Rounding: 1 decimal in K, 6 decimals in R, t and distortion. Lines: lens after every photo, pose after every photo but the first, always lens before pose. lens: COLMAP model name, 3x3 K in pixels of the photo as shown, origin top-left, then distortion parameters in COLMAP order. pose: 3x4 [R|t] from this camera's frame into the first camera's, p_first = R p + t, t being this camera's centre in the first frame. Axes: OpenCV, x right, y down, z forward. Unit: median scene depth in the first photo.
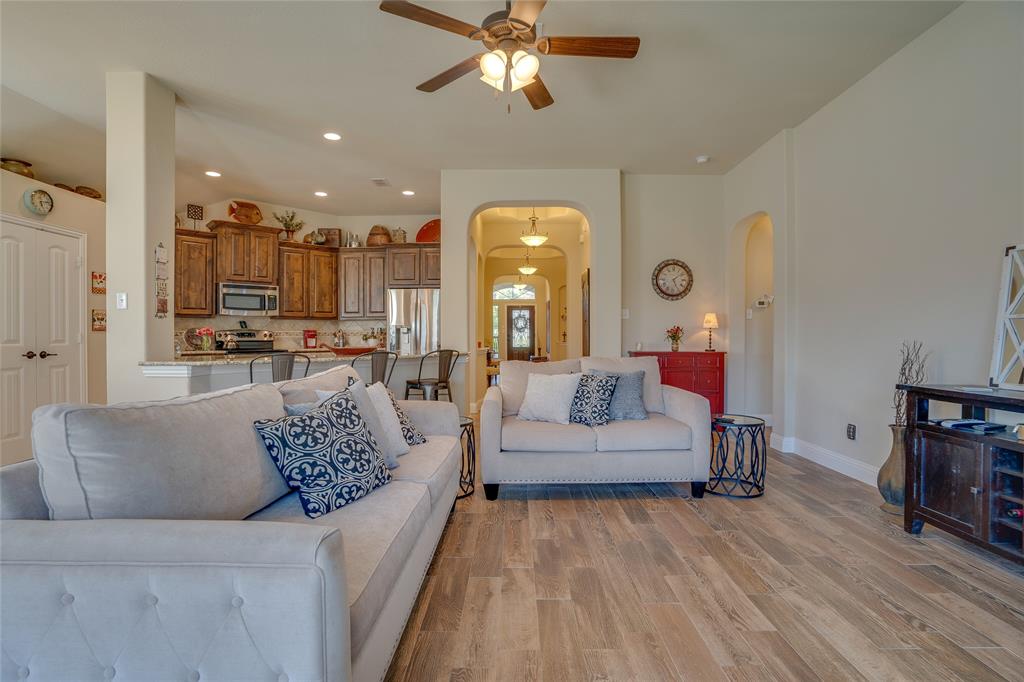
lens RADIAL K [[475.2, 0, 509.2], [0, 475.2, 337.2], [0, 0, 1]] dist [-0.056096, 0.022072]
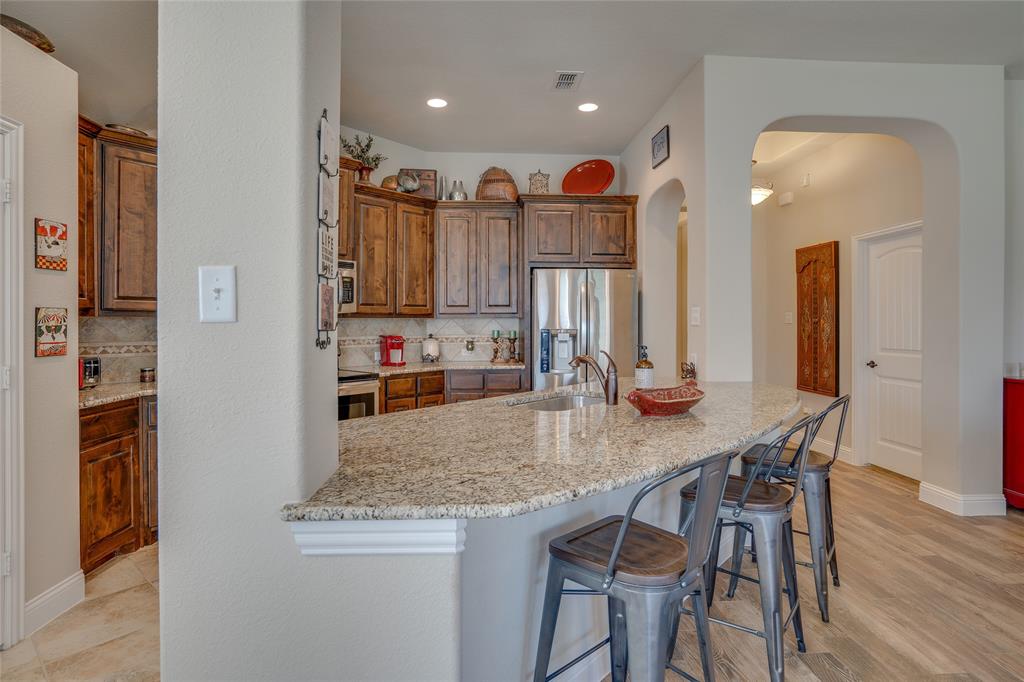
lens RADIAL K [[528.6, 0, 509.9], [0, 528.6, 322.8], [0, 0, 1]] dist [-0.057110, 0.034708]
pose [[0.997084, 0.001404, 0.076298, -0.382601], [-0.001010, 0.999986, -0.005200, -0.033039], [-0.076304, 0.005108, 0.997072, 0.372546]]
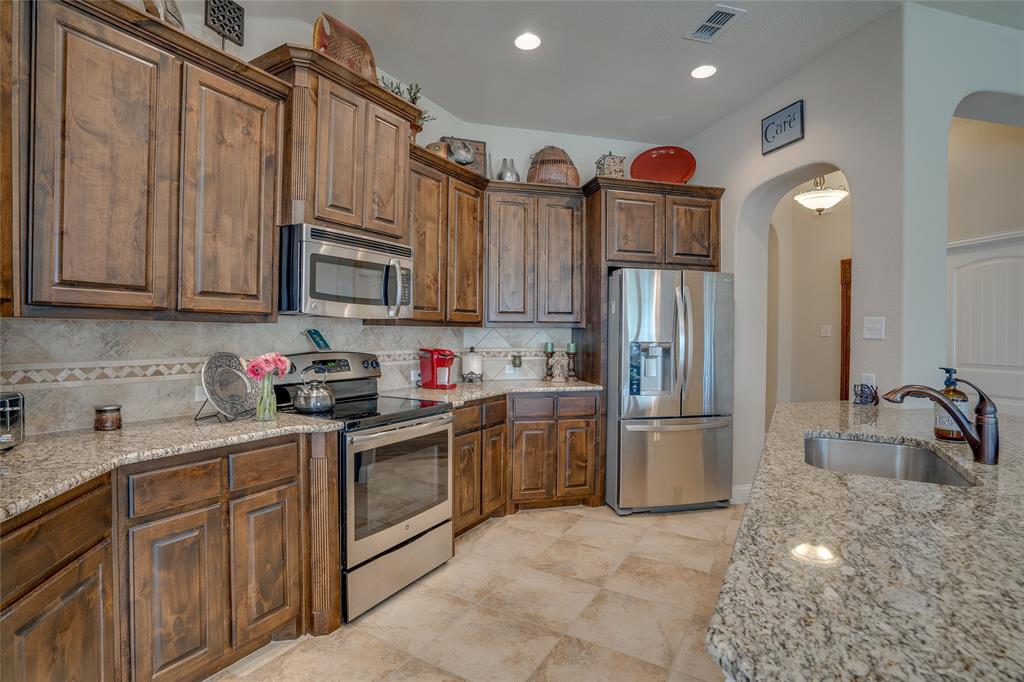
lens RADIAL K [[492.2, 0, 510.2], [0, 492.2, 337.3], [0, 0, 1]] dist [-0.060810, 0.024189]
pose [[0.966824, 0.007302, 0.255338, -0.562425], [-0.007851, 0.999969, 0.001129, -0.032839], [-0.255321, -0.003097, 0.966851, 0.604484]]
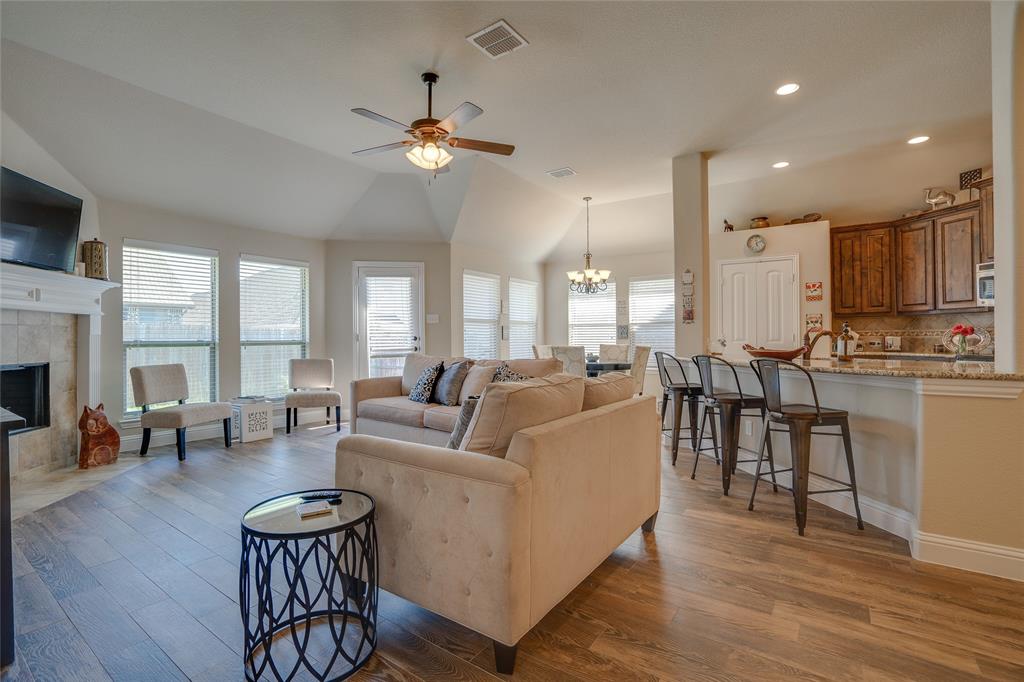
lens RADIAL K [[475.2, 0, 509.2], [0, 475.2, 337.2], [0, 0, 1]] dist [-0.056096, 0.022072]
pose [[-0.569091, 0.002240, -0.822272, 0.418062], [0.001784, 0.999997, 0.001489, -0.002248], [0.822273, -0.000620, -0.569093, 0.798729]]
